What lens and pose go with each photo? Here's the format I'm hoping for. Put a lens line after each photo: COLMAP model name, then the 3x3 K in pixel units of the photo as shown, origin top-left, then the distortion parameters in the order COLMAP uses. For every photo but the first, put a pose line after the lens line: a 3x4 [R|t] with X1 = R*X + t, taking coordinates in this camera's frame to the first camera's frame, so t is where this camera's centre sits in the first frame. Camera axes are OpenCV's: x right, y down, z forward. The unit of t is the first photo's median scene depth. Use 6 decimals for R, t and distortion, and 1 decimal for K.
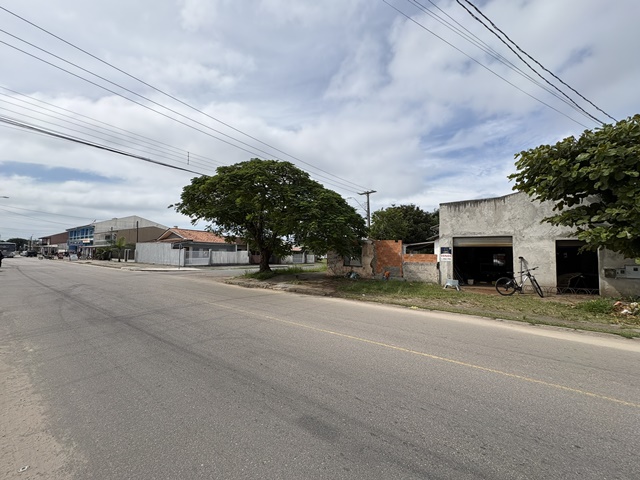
lens RADIAL K [[253.8, 0, 320.5], [0, 253.8, 229.2], [0, 0, 1]] dist [-0.004499, 0.000519]
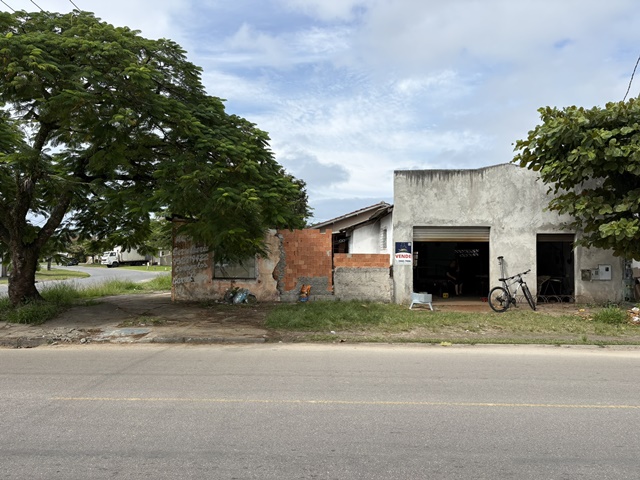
lens RADIAL K [[481.6, 0, 319.7], [0, 481.6, 241.1], [0, 0, 1]] dist [0.033502, -0.033090]
pose [[0.820341, -0.000224, 0.571875, -0.362936], [-0.045353, 0.996825, 0.065448, 0.000560], [-0.570074, -0.079626, 0.817726, 0.160125]]
